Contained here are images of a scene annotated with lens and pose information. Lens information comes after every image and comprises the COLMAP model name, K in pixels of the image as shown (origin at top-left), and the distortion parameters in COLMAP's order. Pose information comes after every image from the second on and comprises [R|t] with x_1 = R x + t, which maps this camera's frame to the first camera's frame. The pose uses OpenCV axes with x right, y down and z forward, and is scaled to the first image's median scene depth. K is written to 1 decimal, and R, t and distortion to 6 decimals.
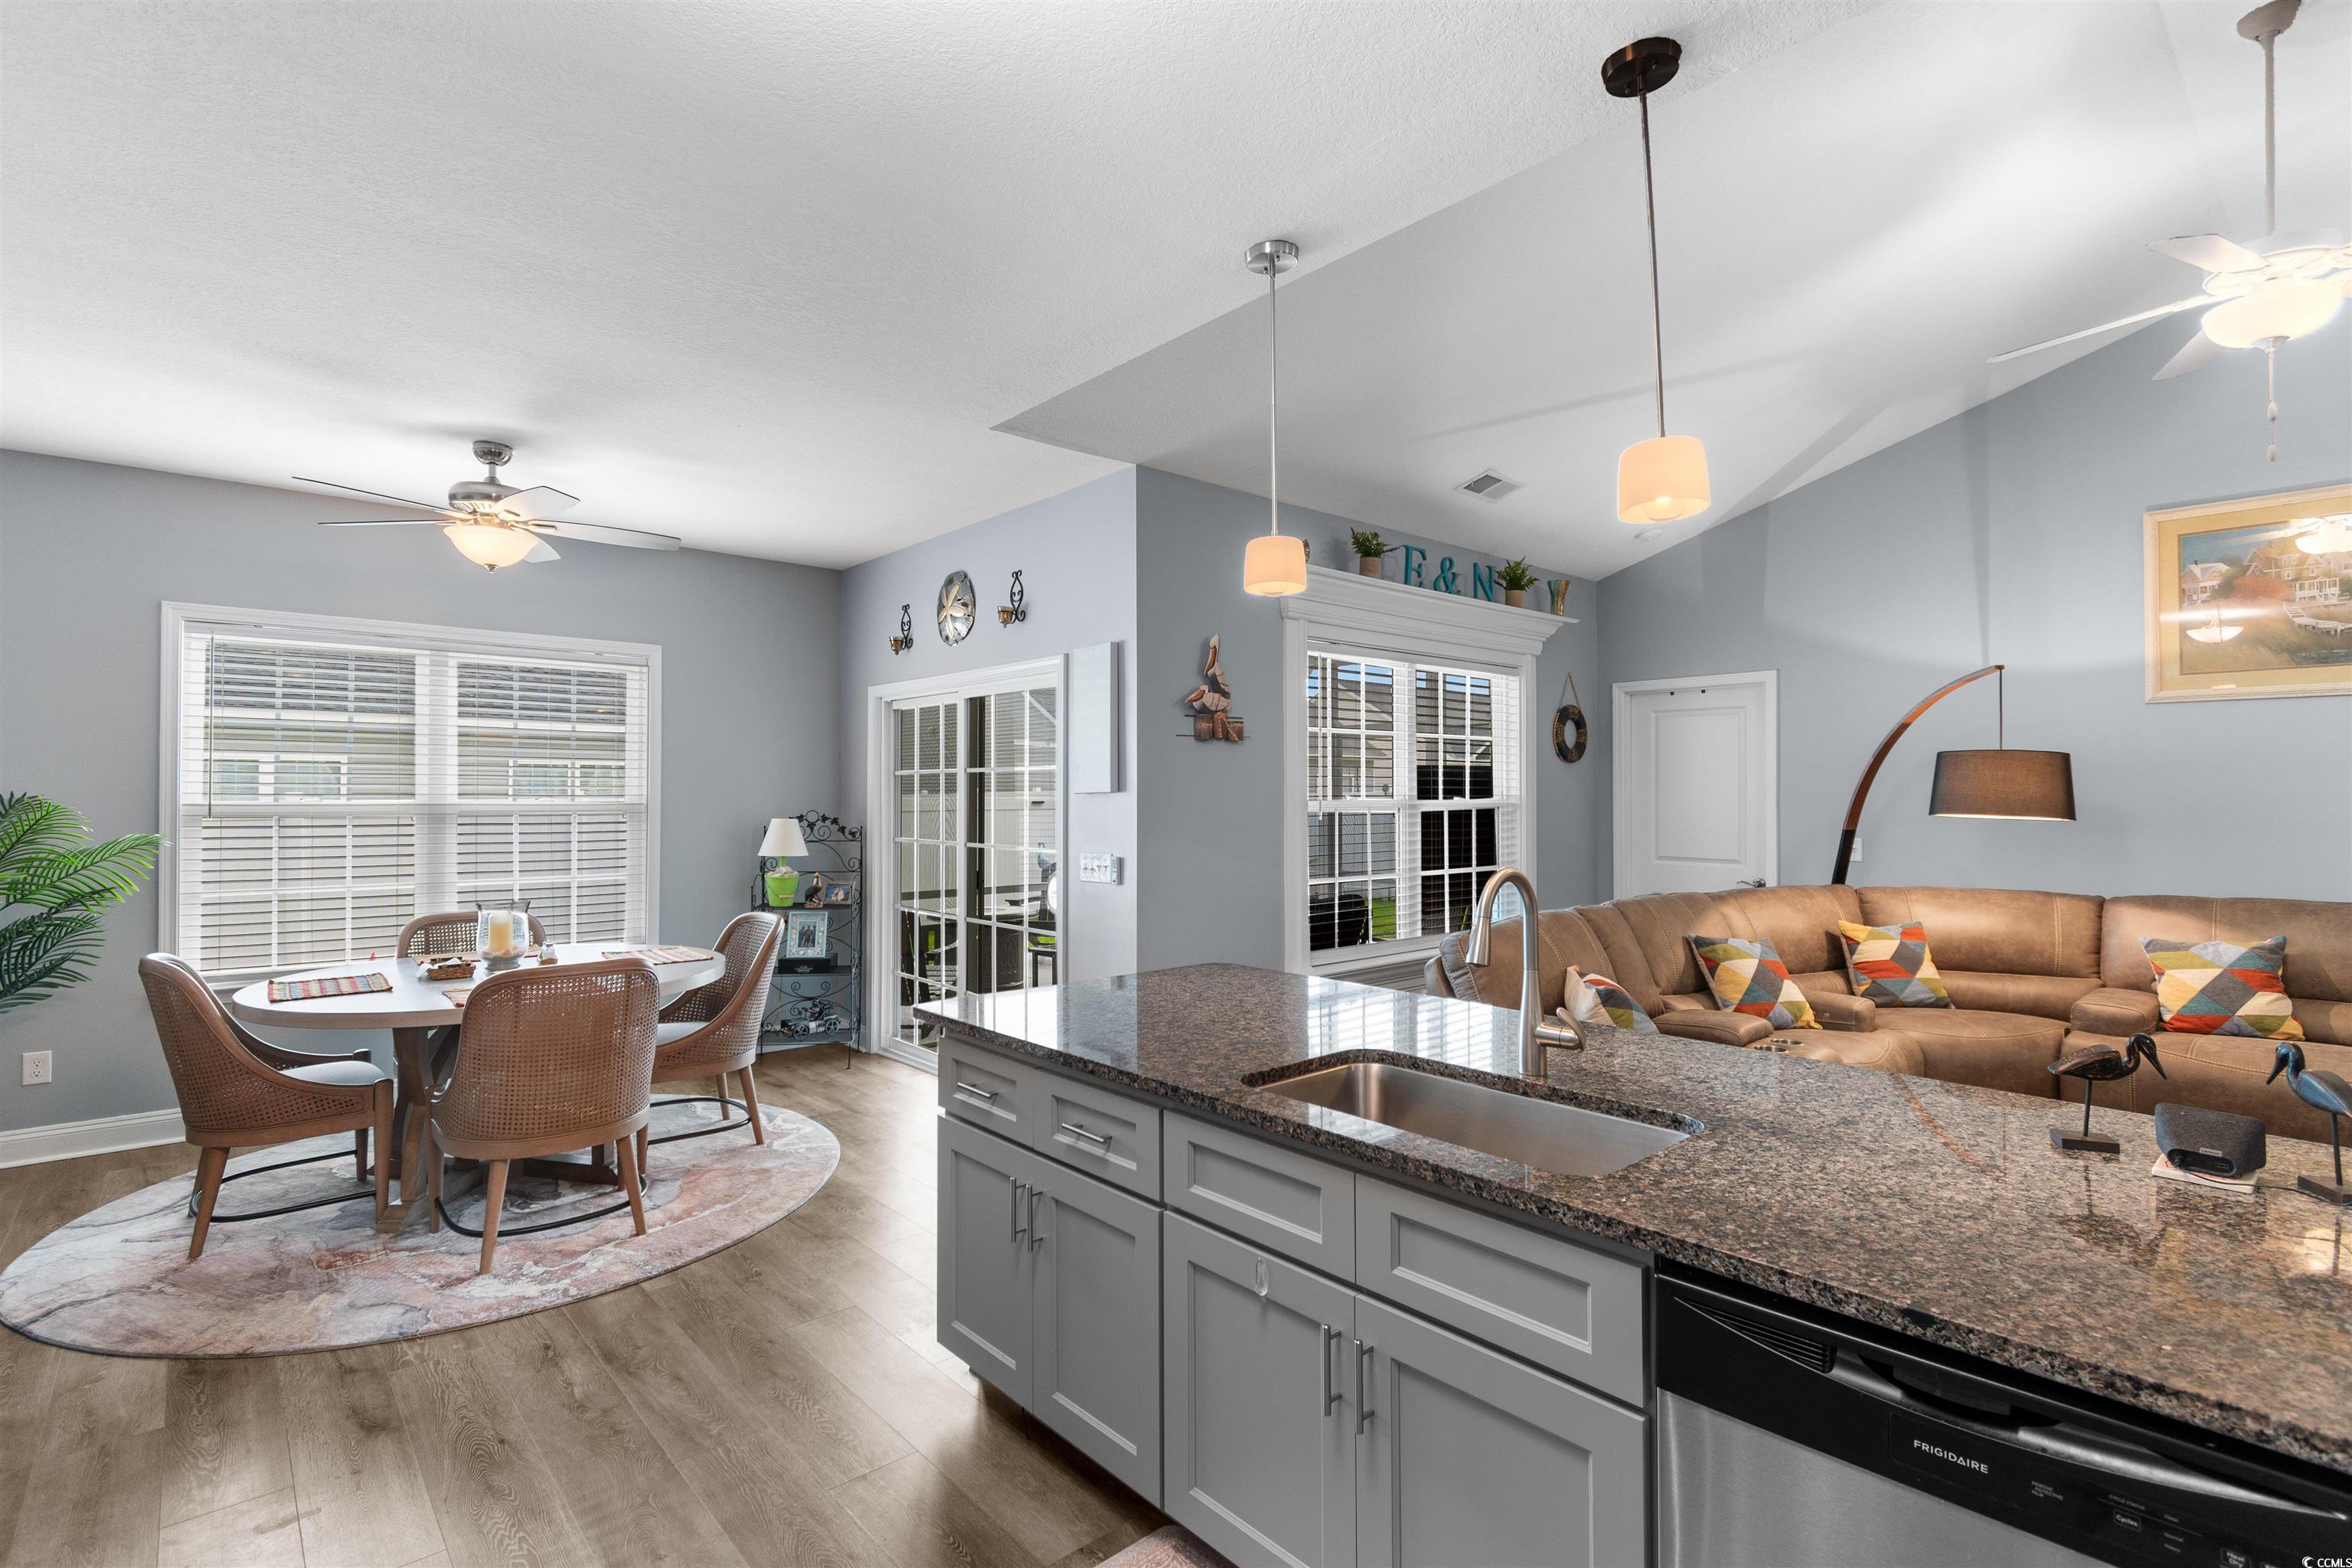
lens RADIAL K [[1088.9, 0, 1176.0], [0, 1088.9, 784.0], [0, 0, 1]] dist [-0.000563, -0.000545]
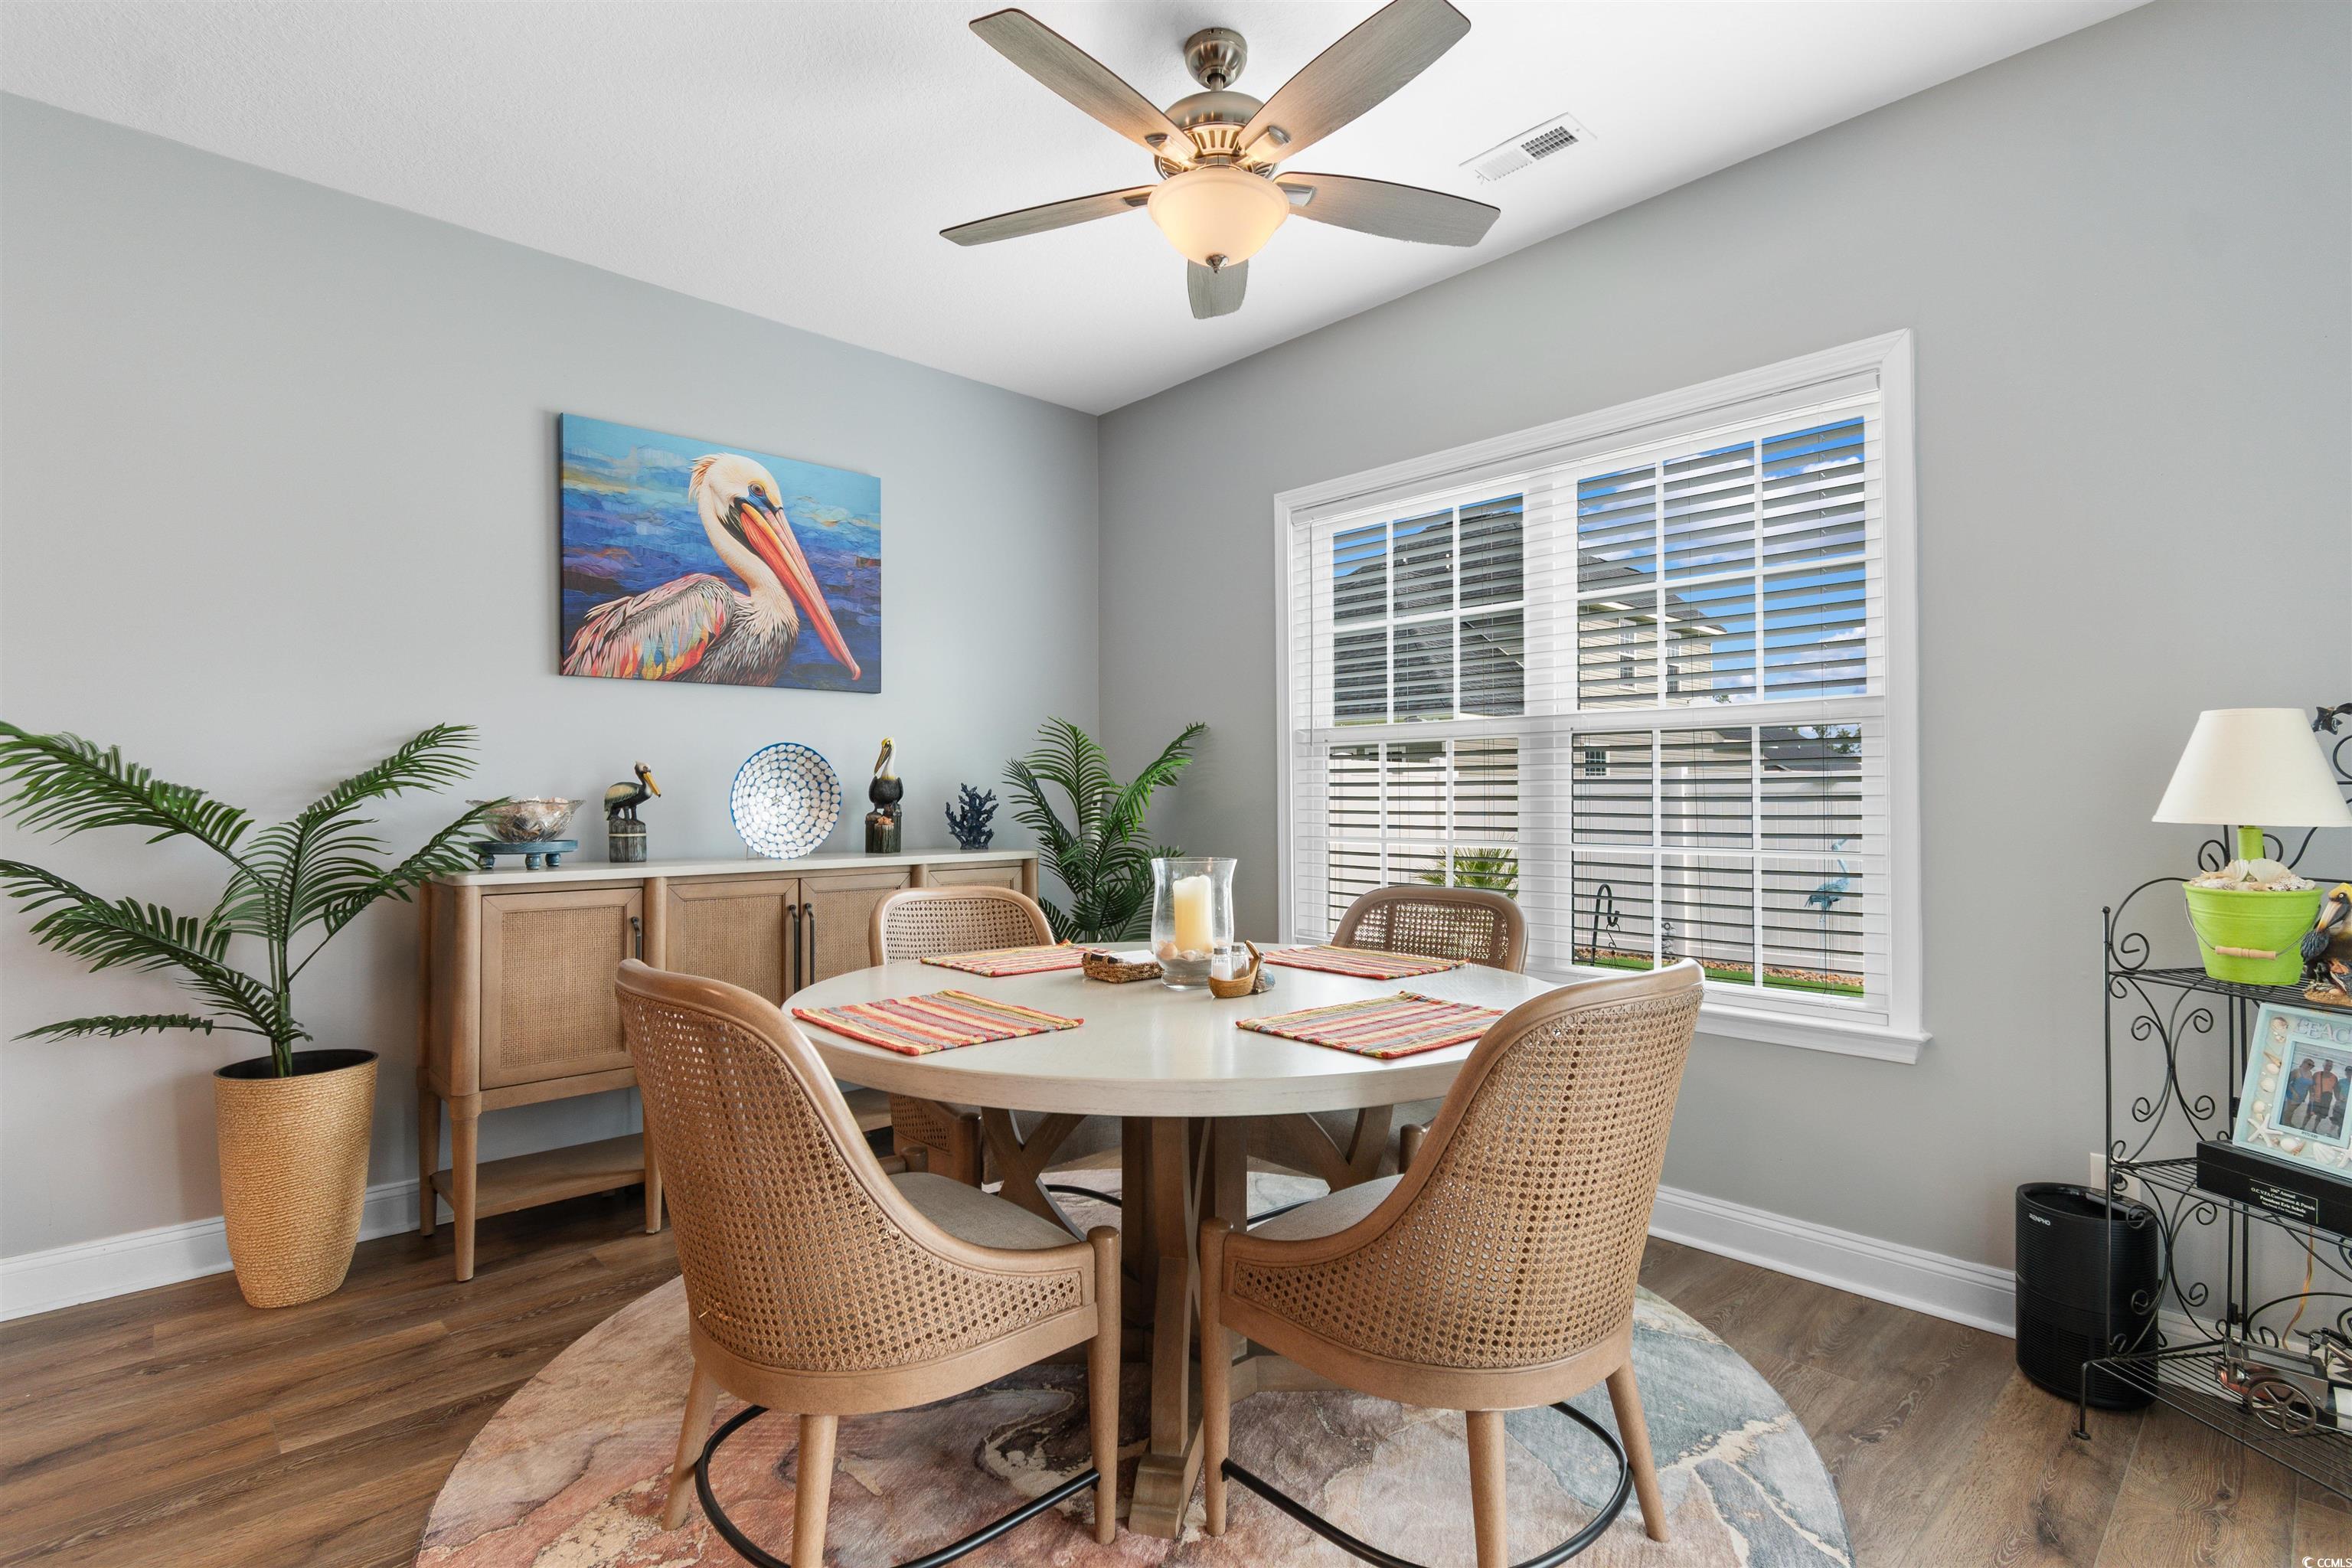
lens RADIAL K [[1088.9, 0, 1176.0], [0, 1088.9, 784.0], [0, 0, 1]] dist [-0.000563, -0.000545]
pose [[0.019260, -0.007320, -0.999788, -0.051716], [0.021915, 0.999736, -0.006898, 0.053805], [0.999574, -0.021777, 0.019415, 0.738070]]
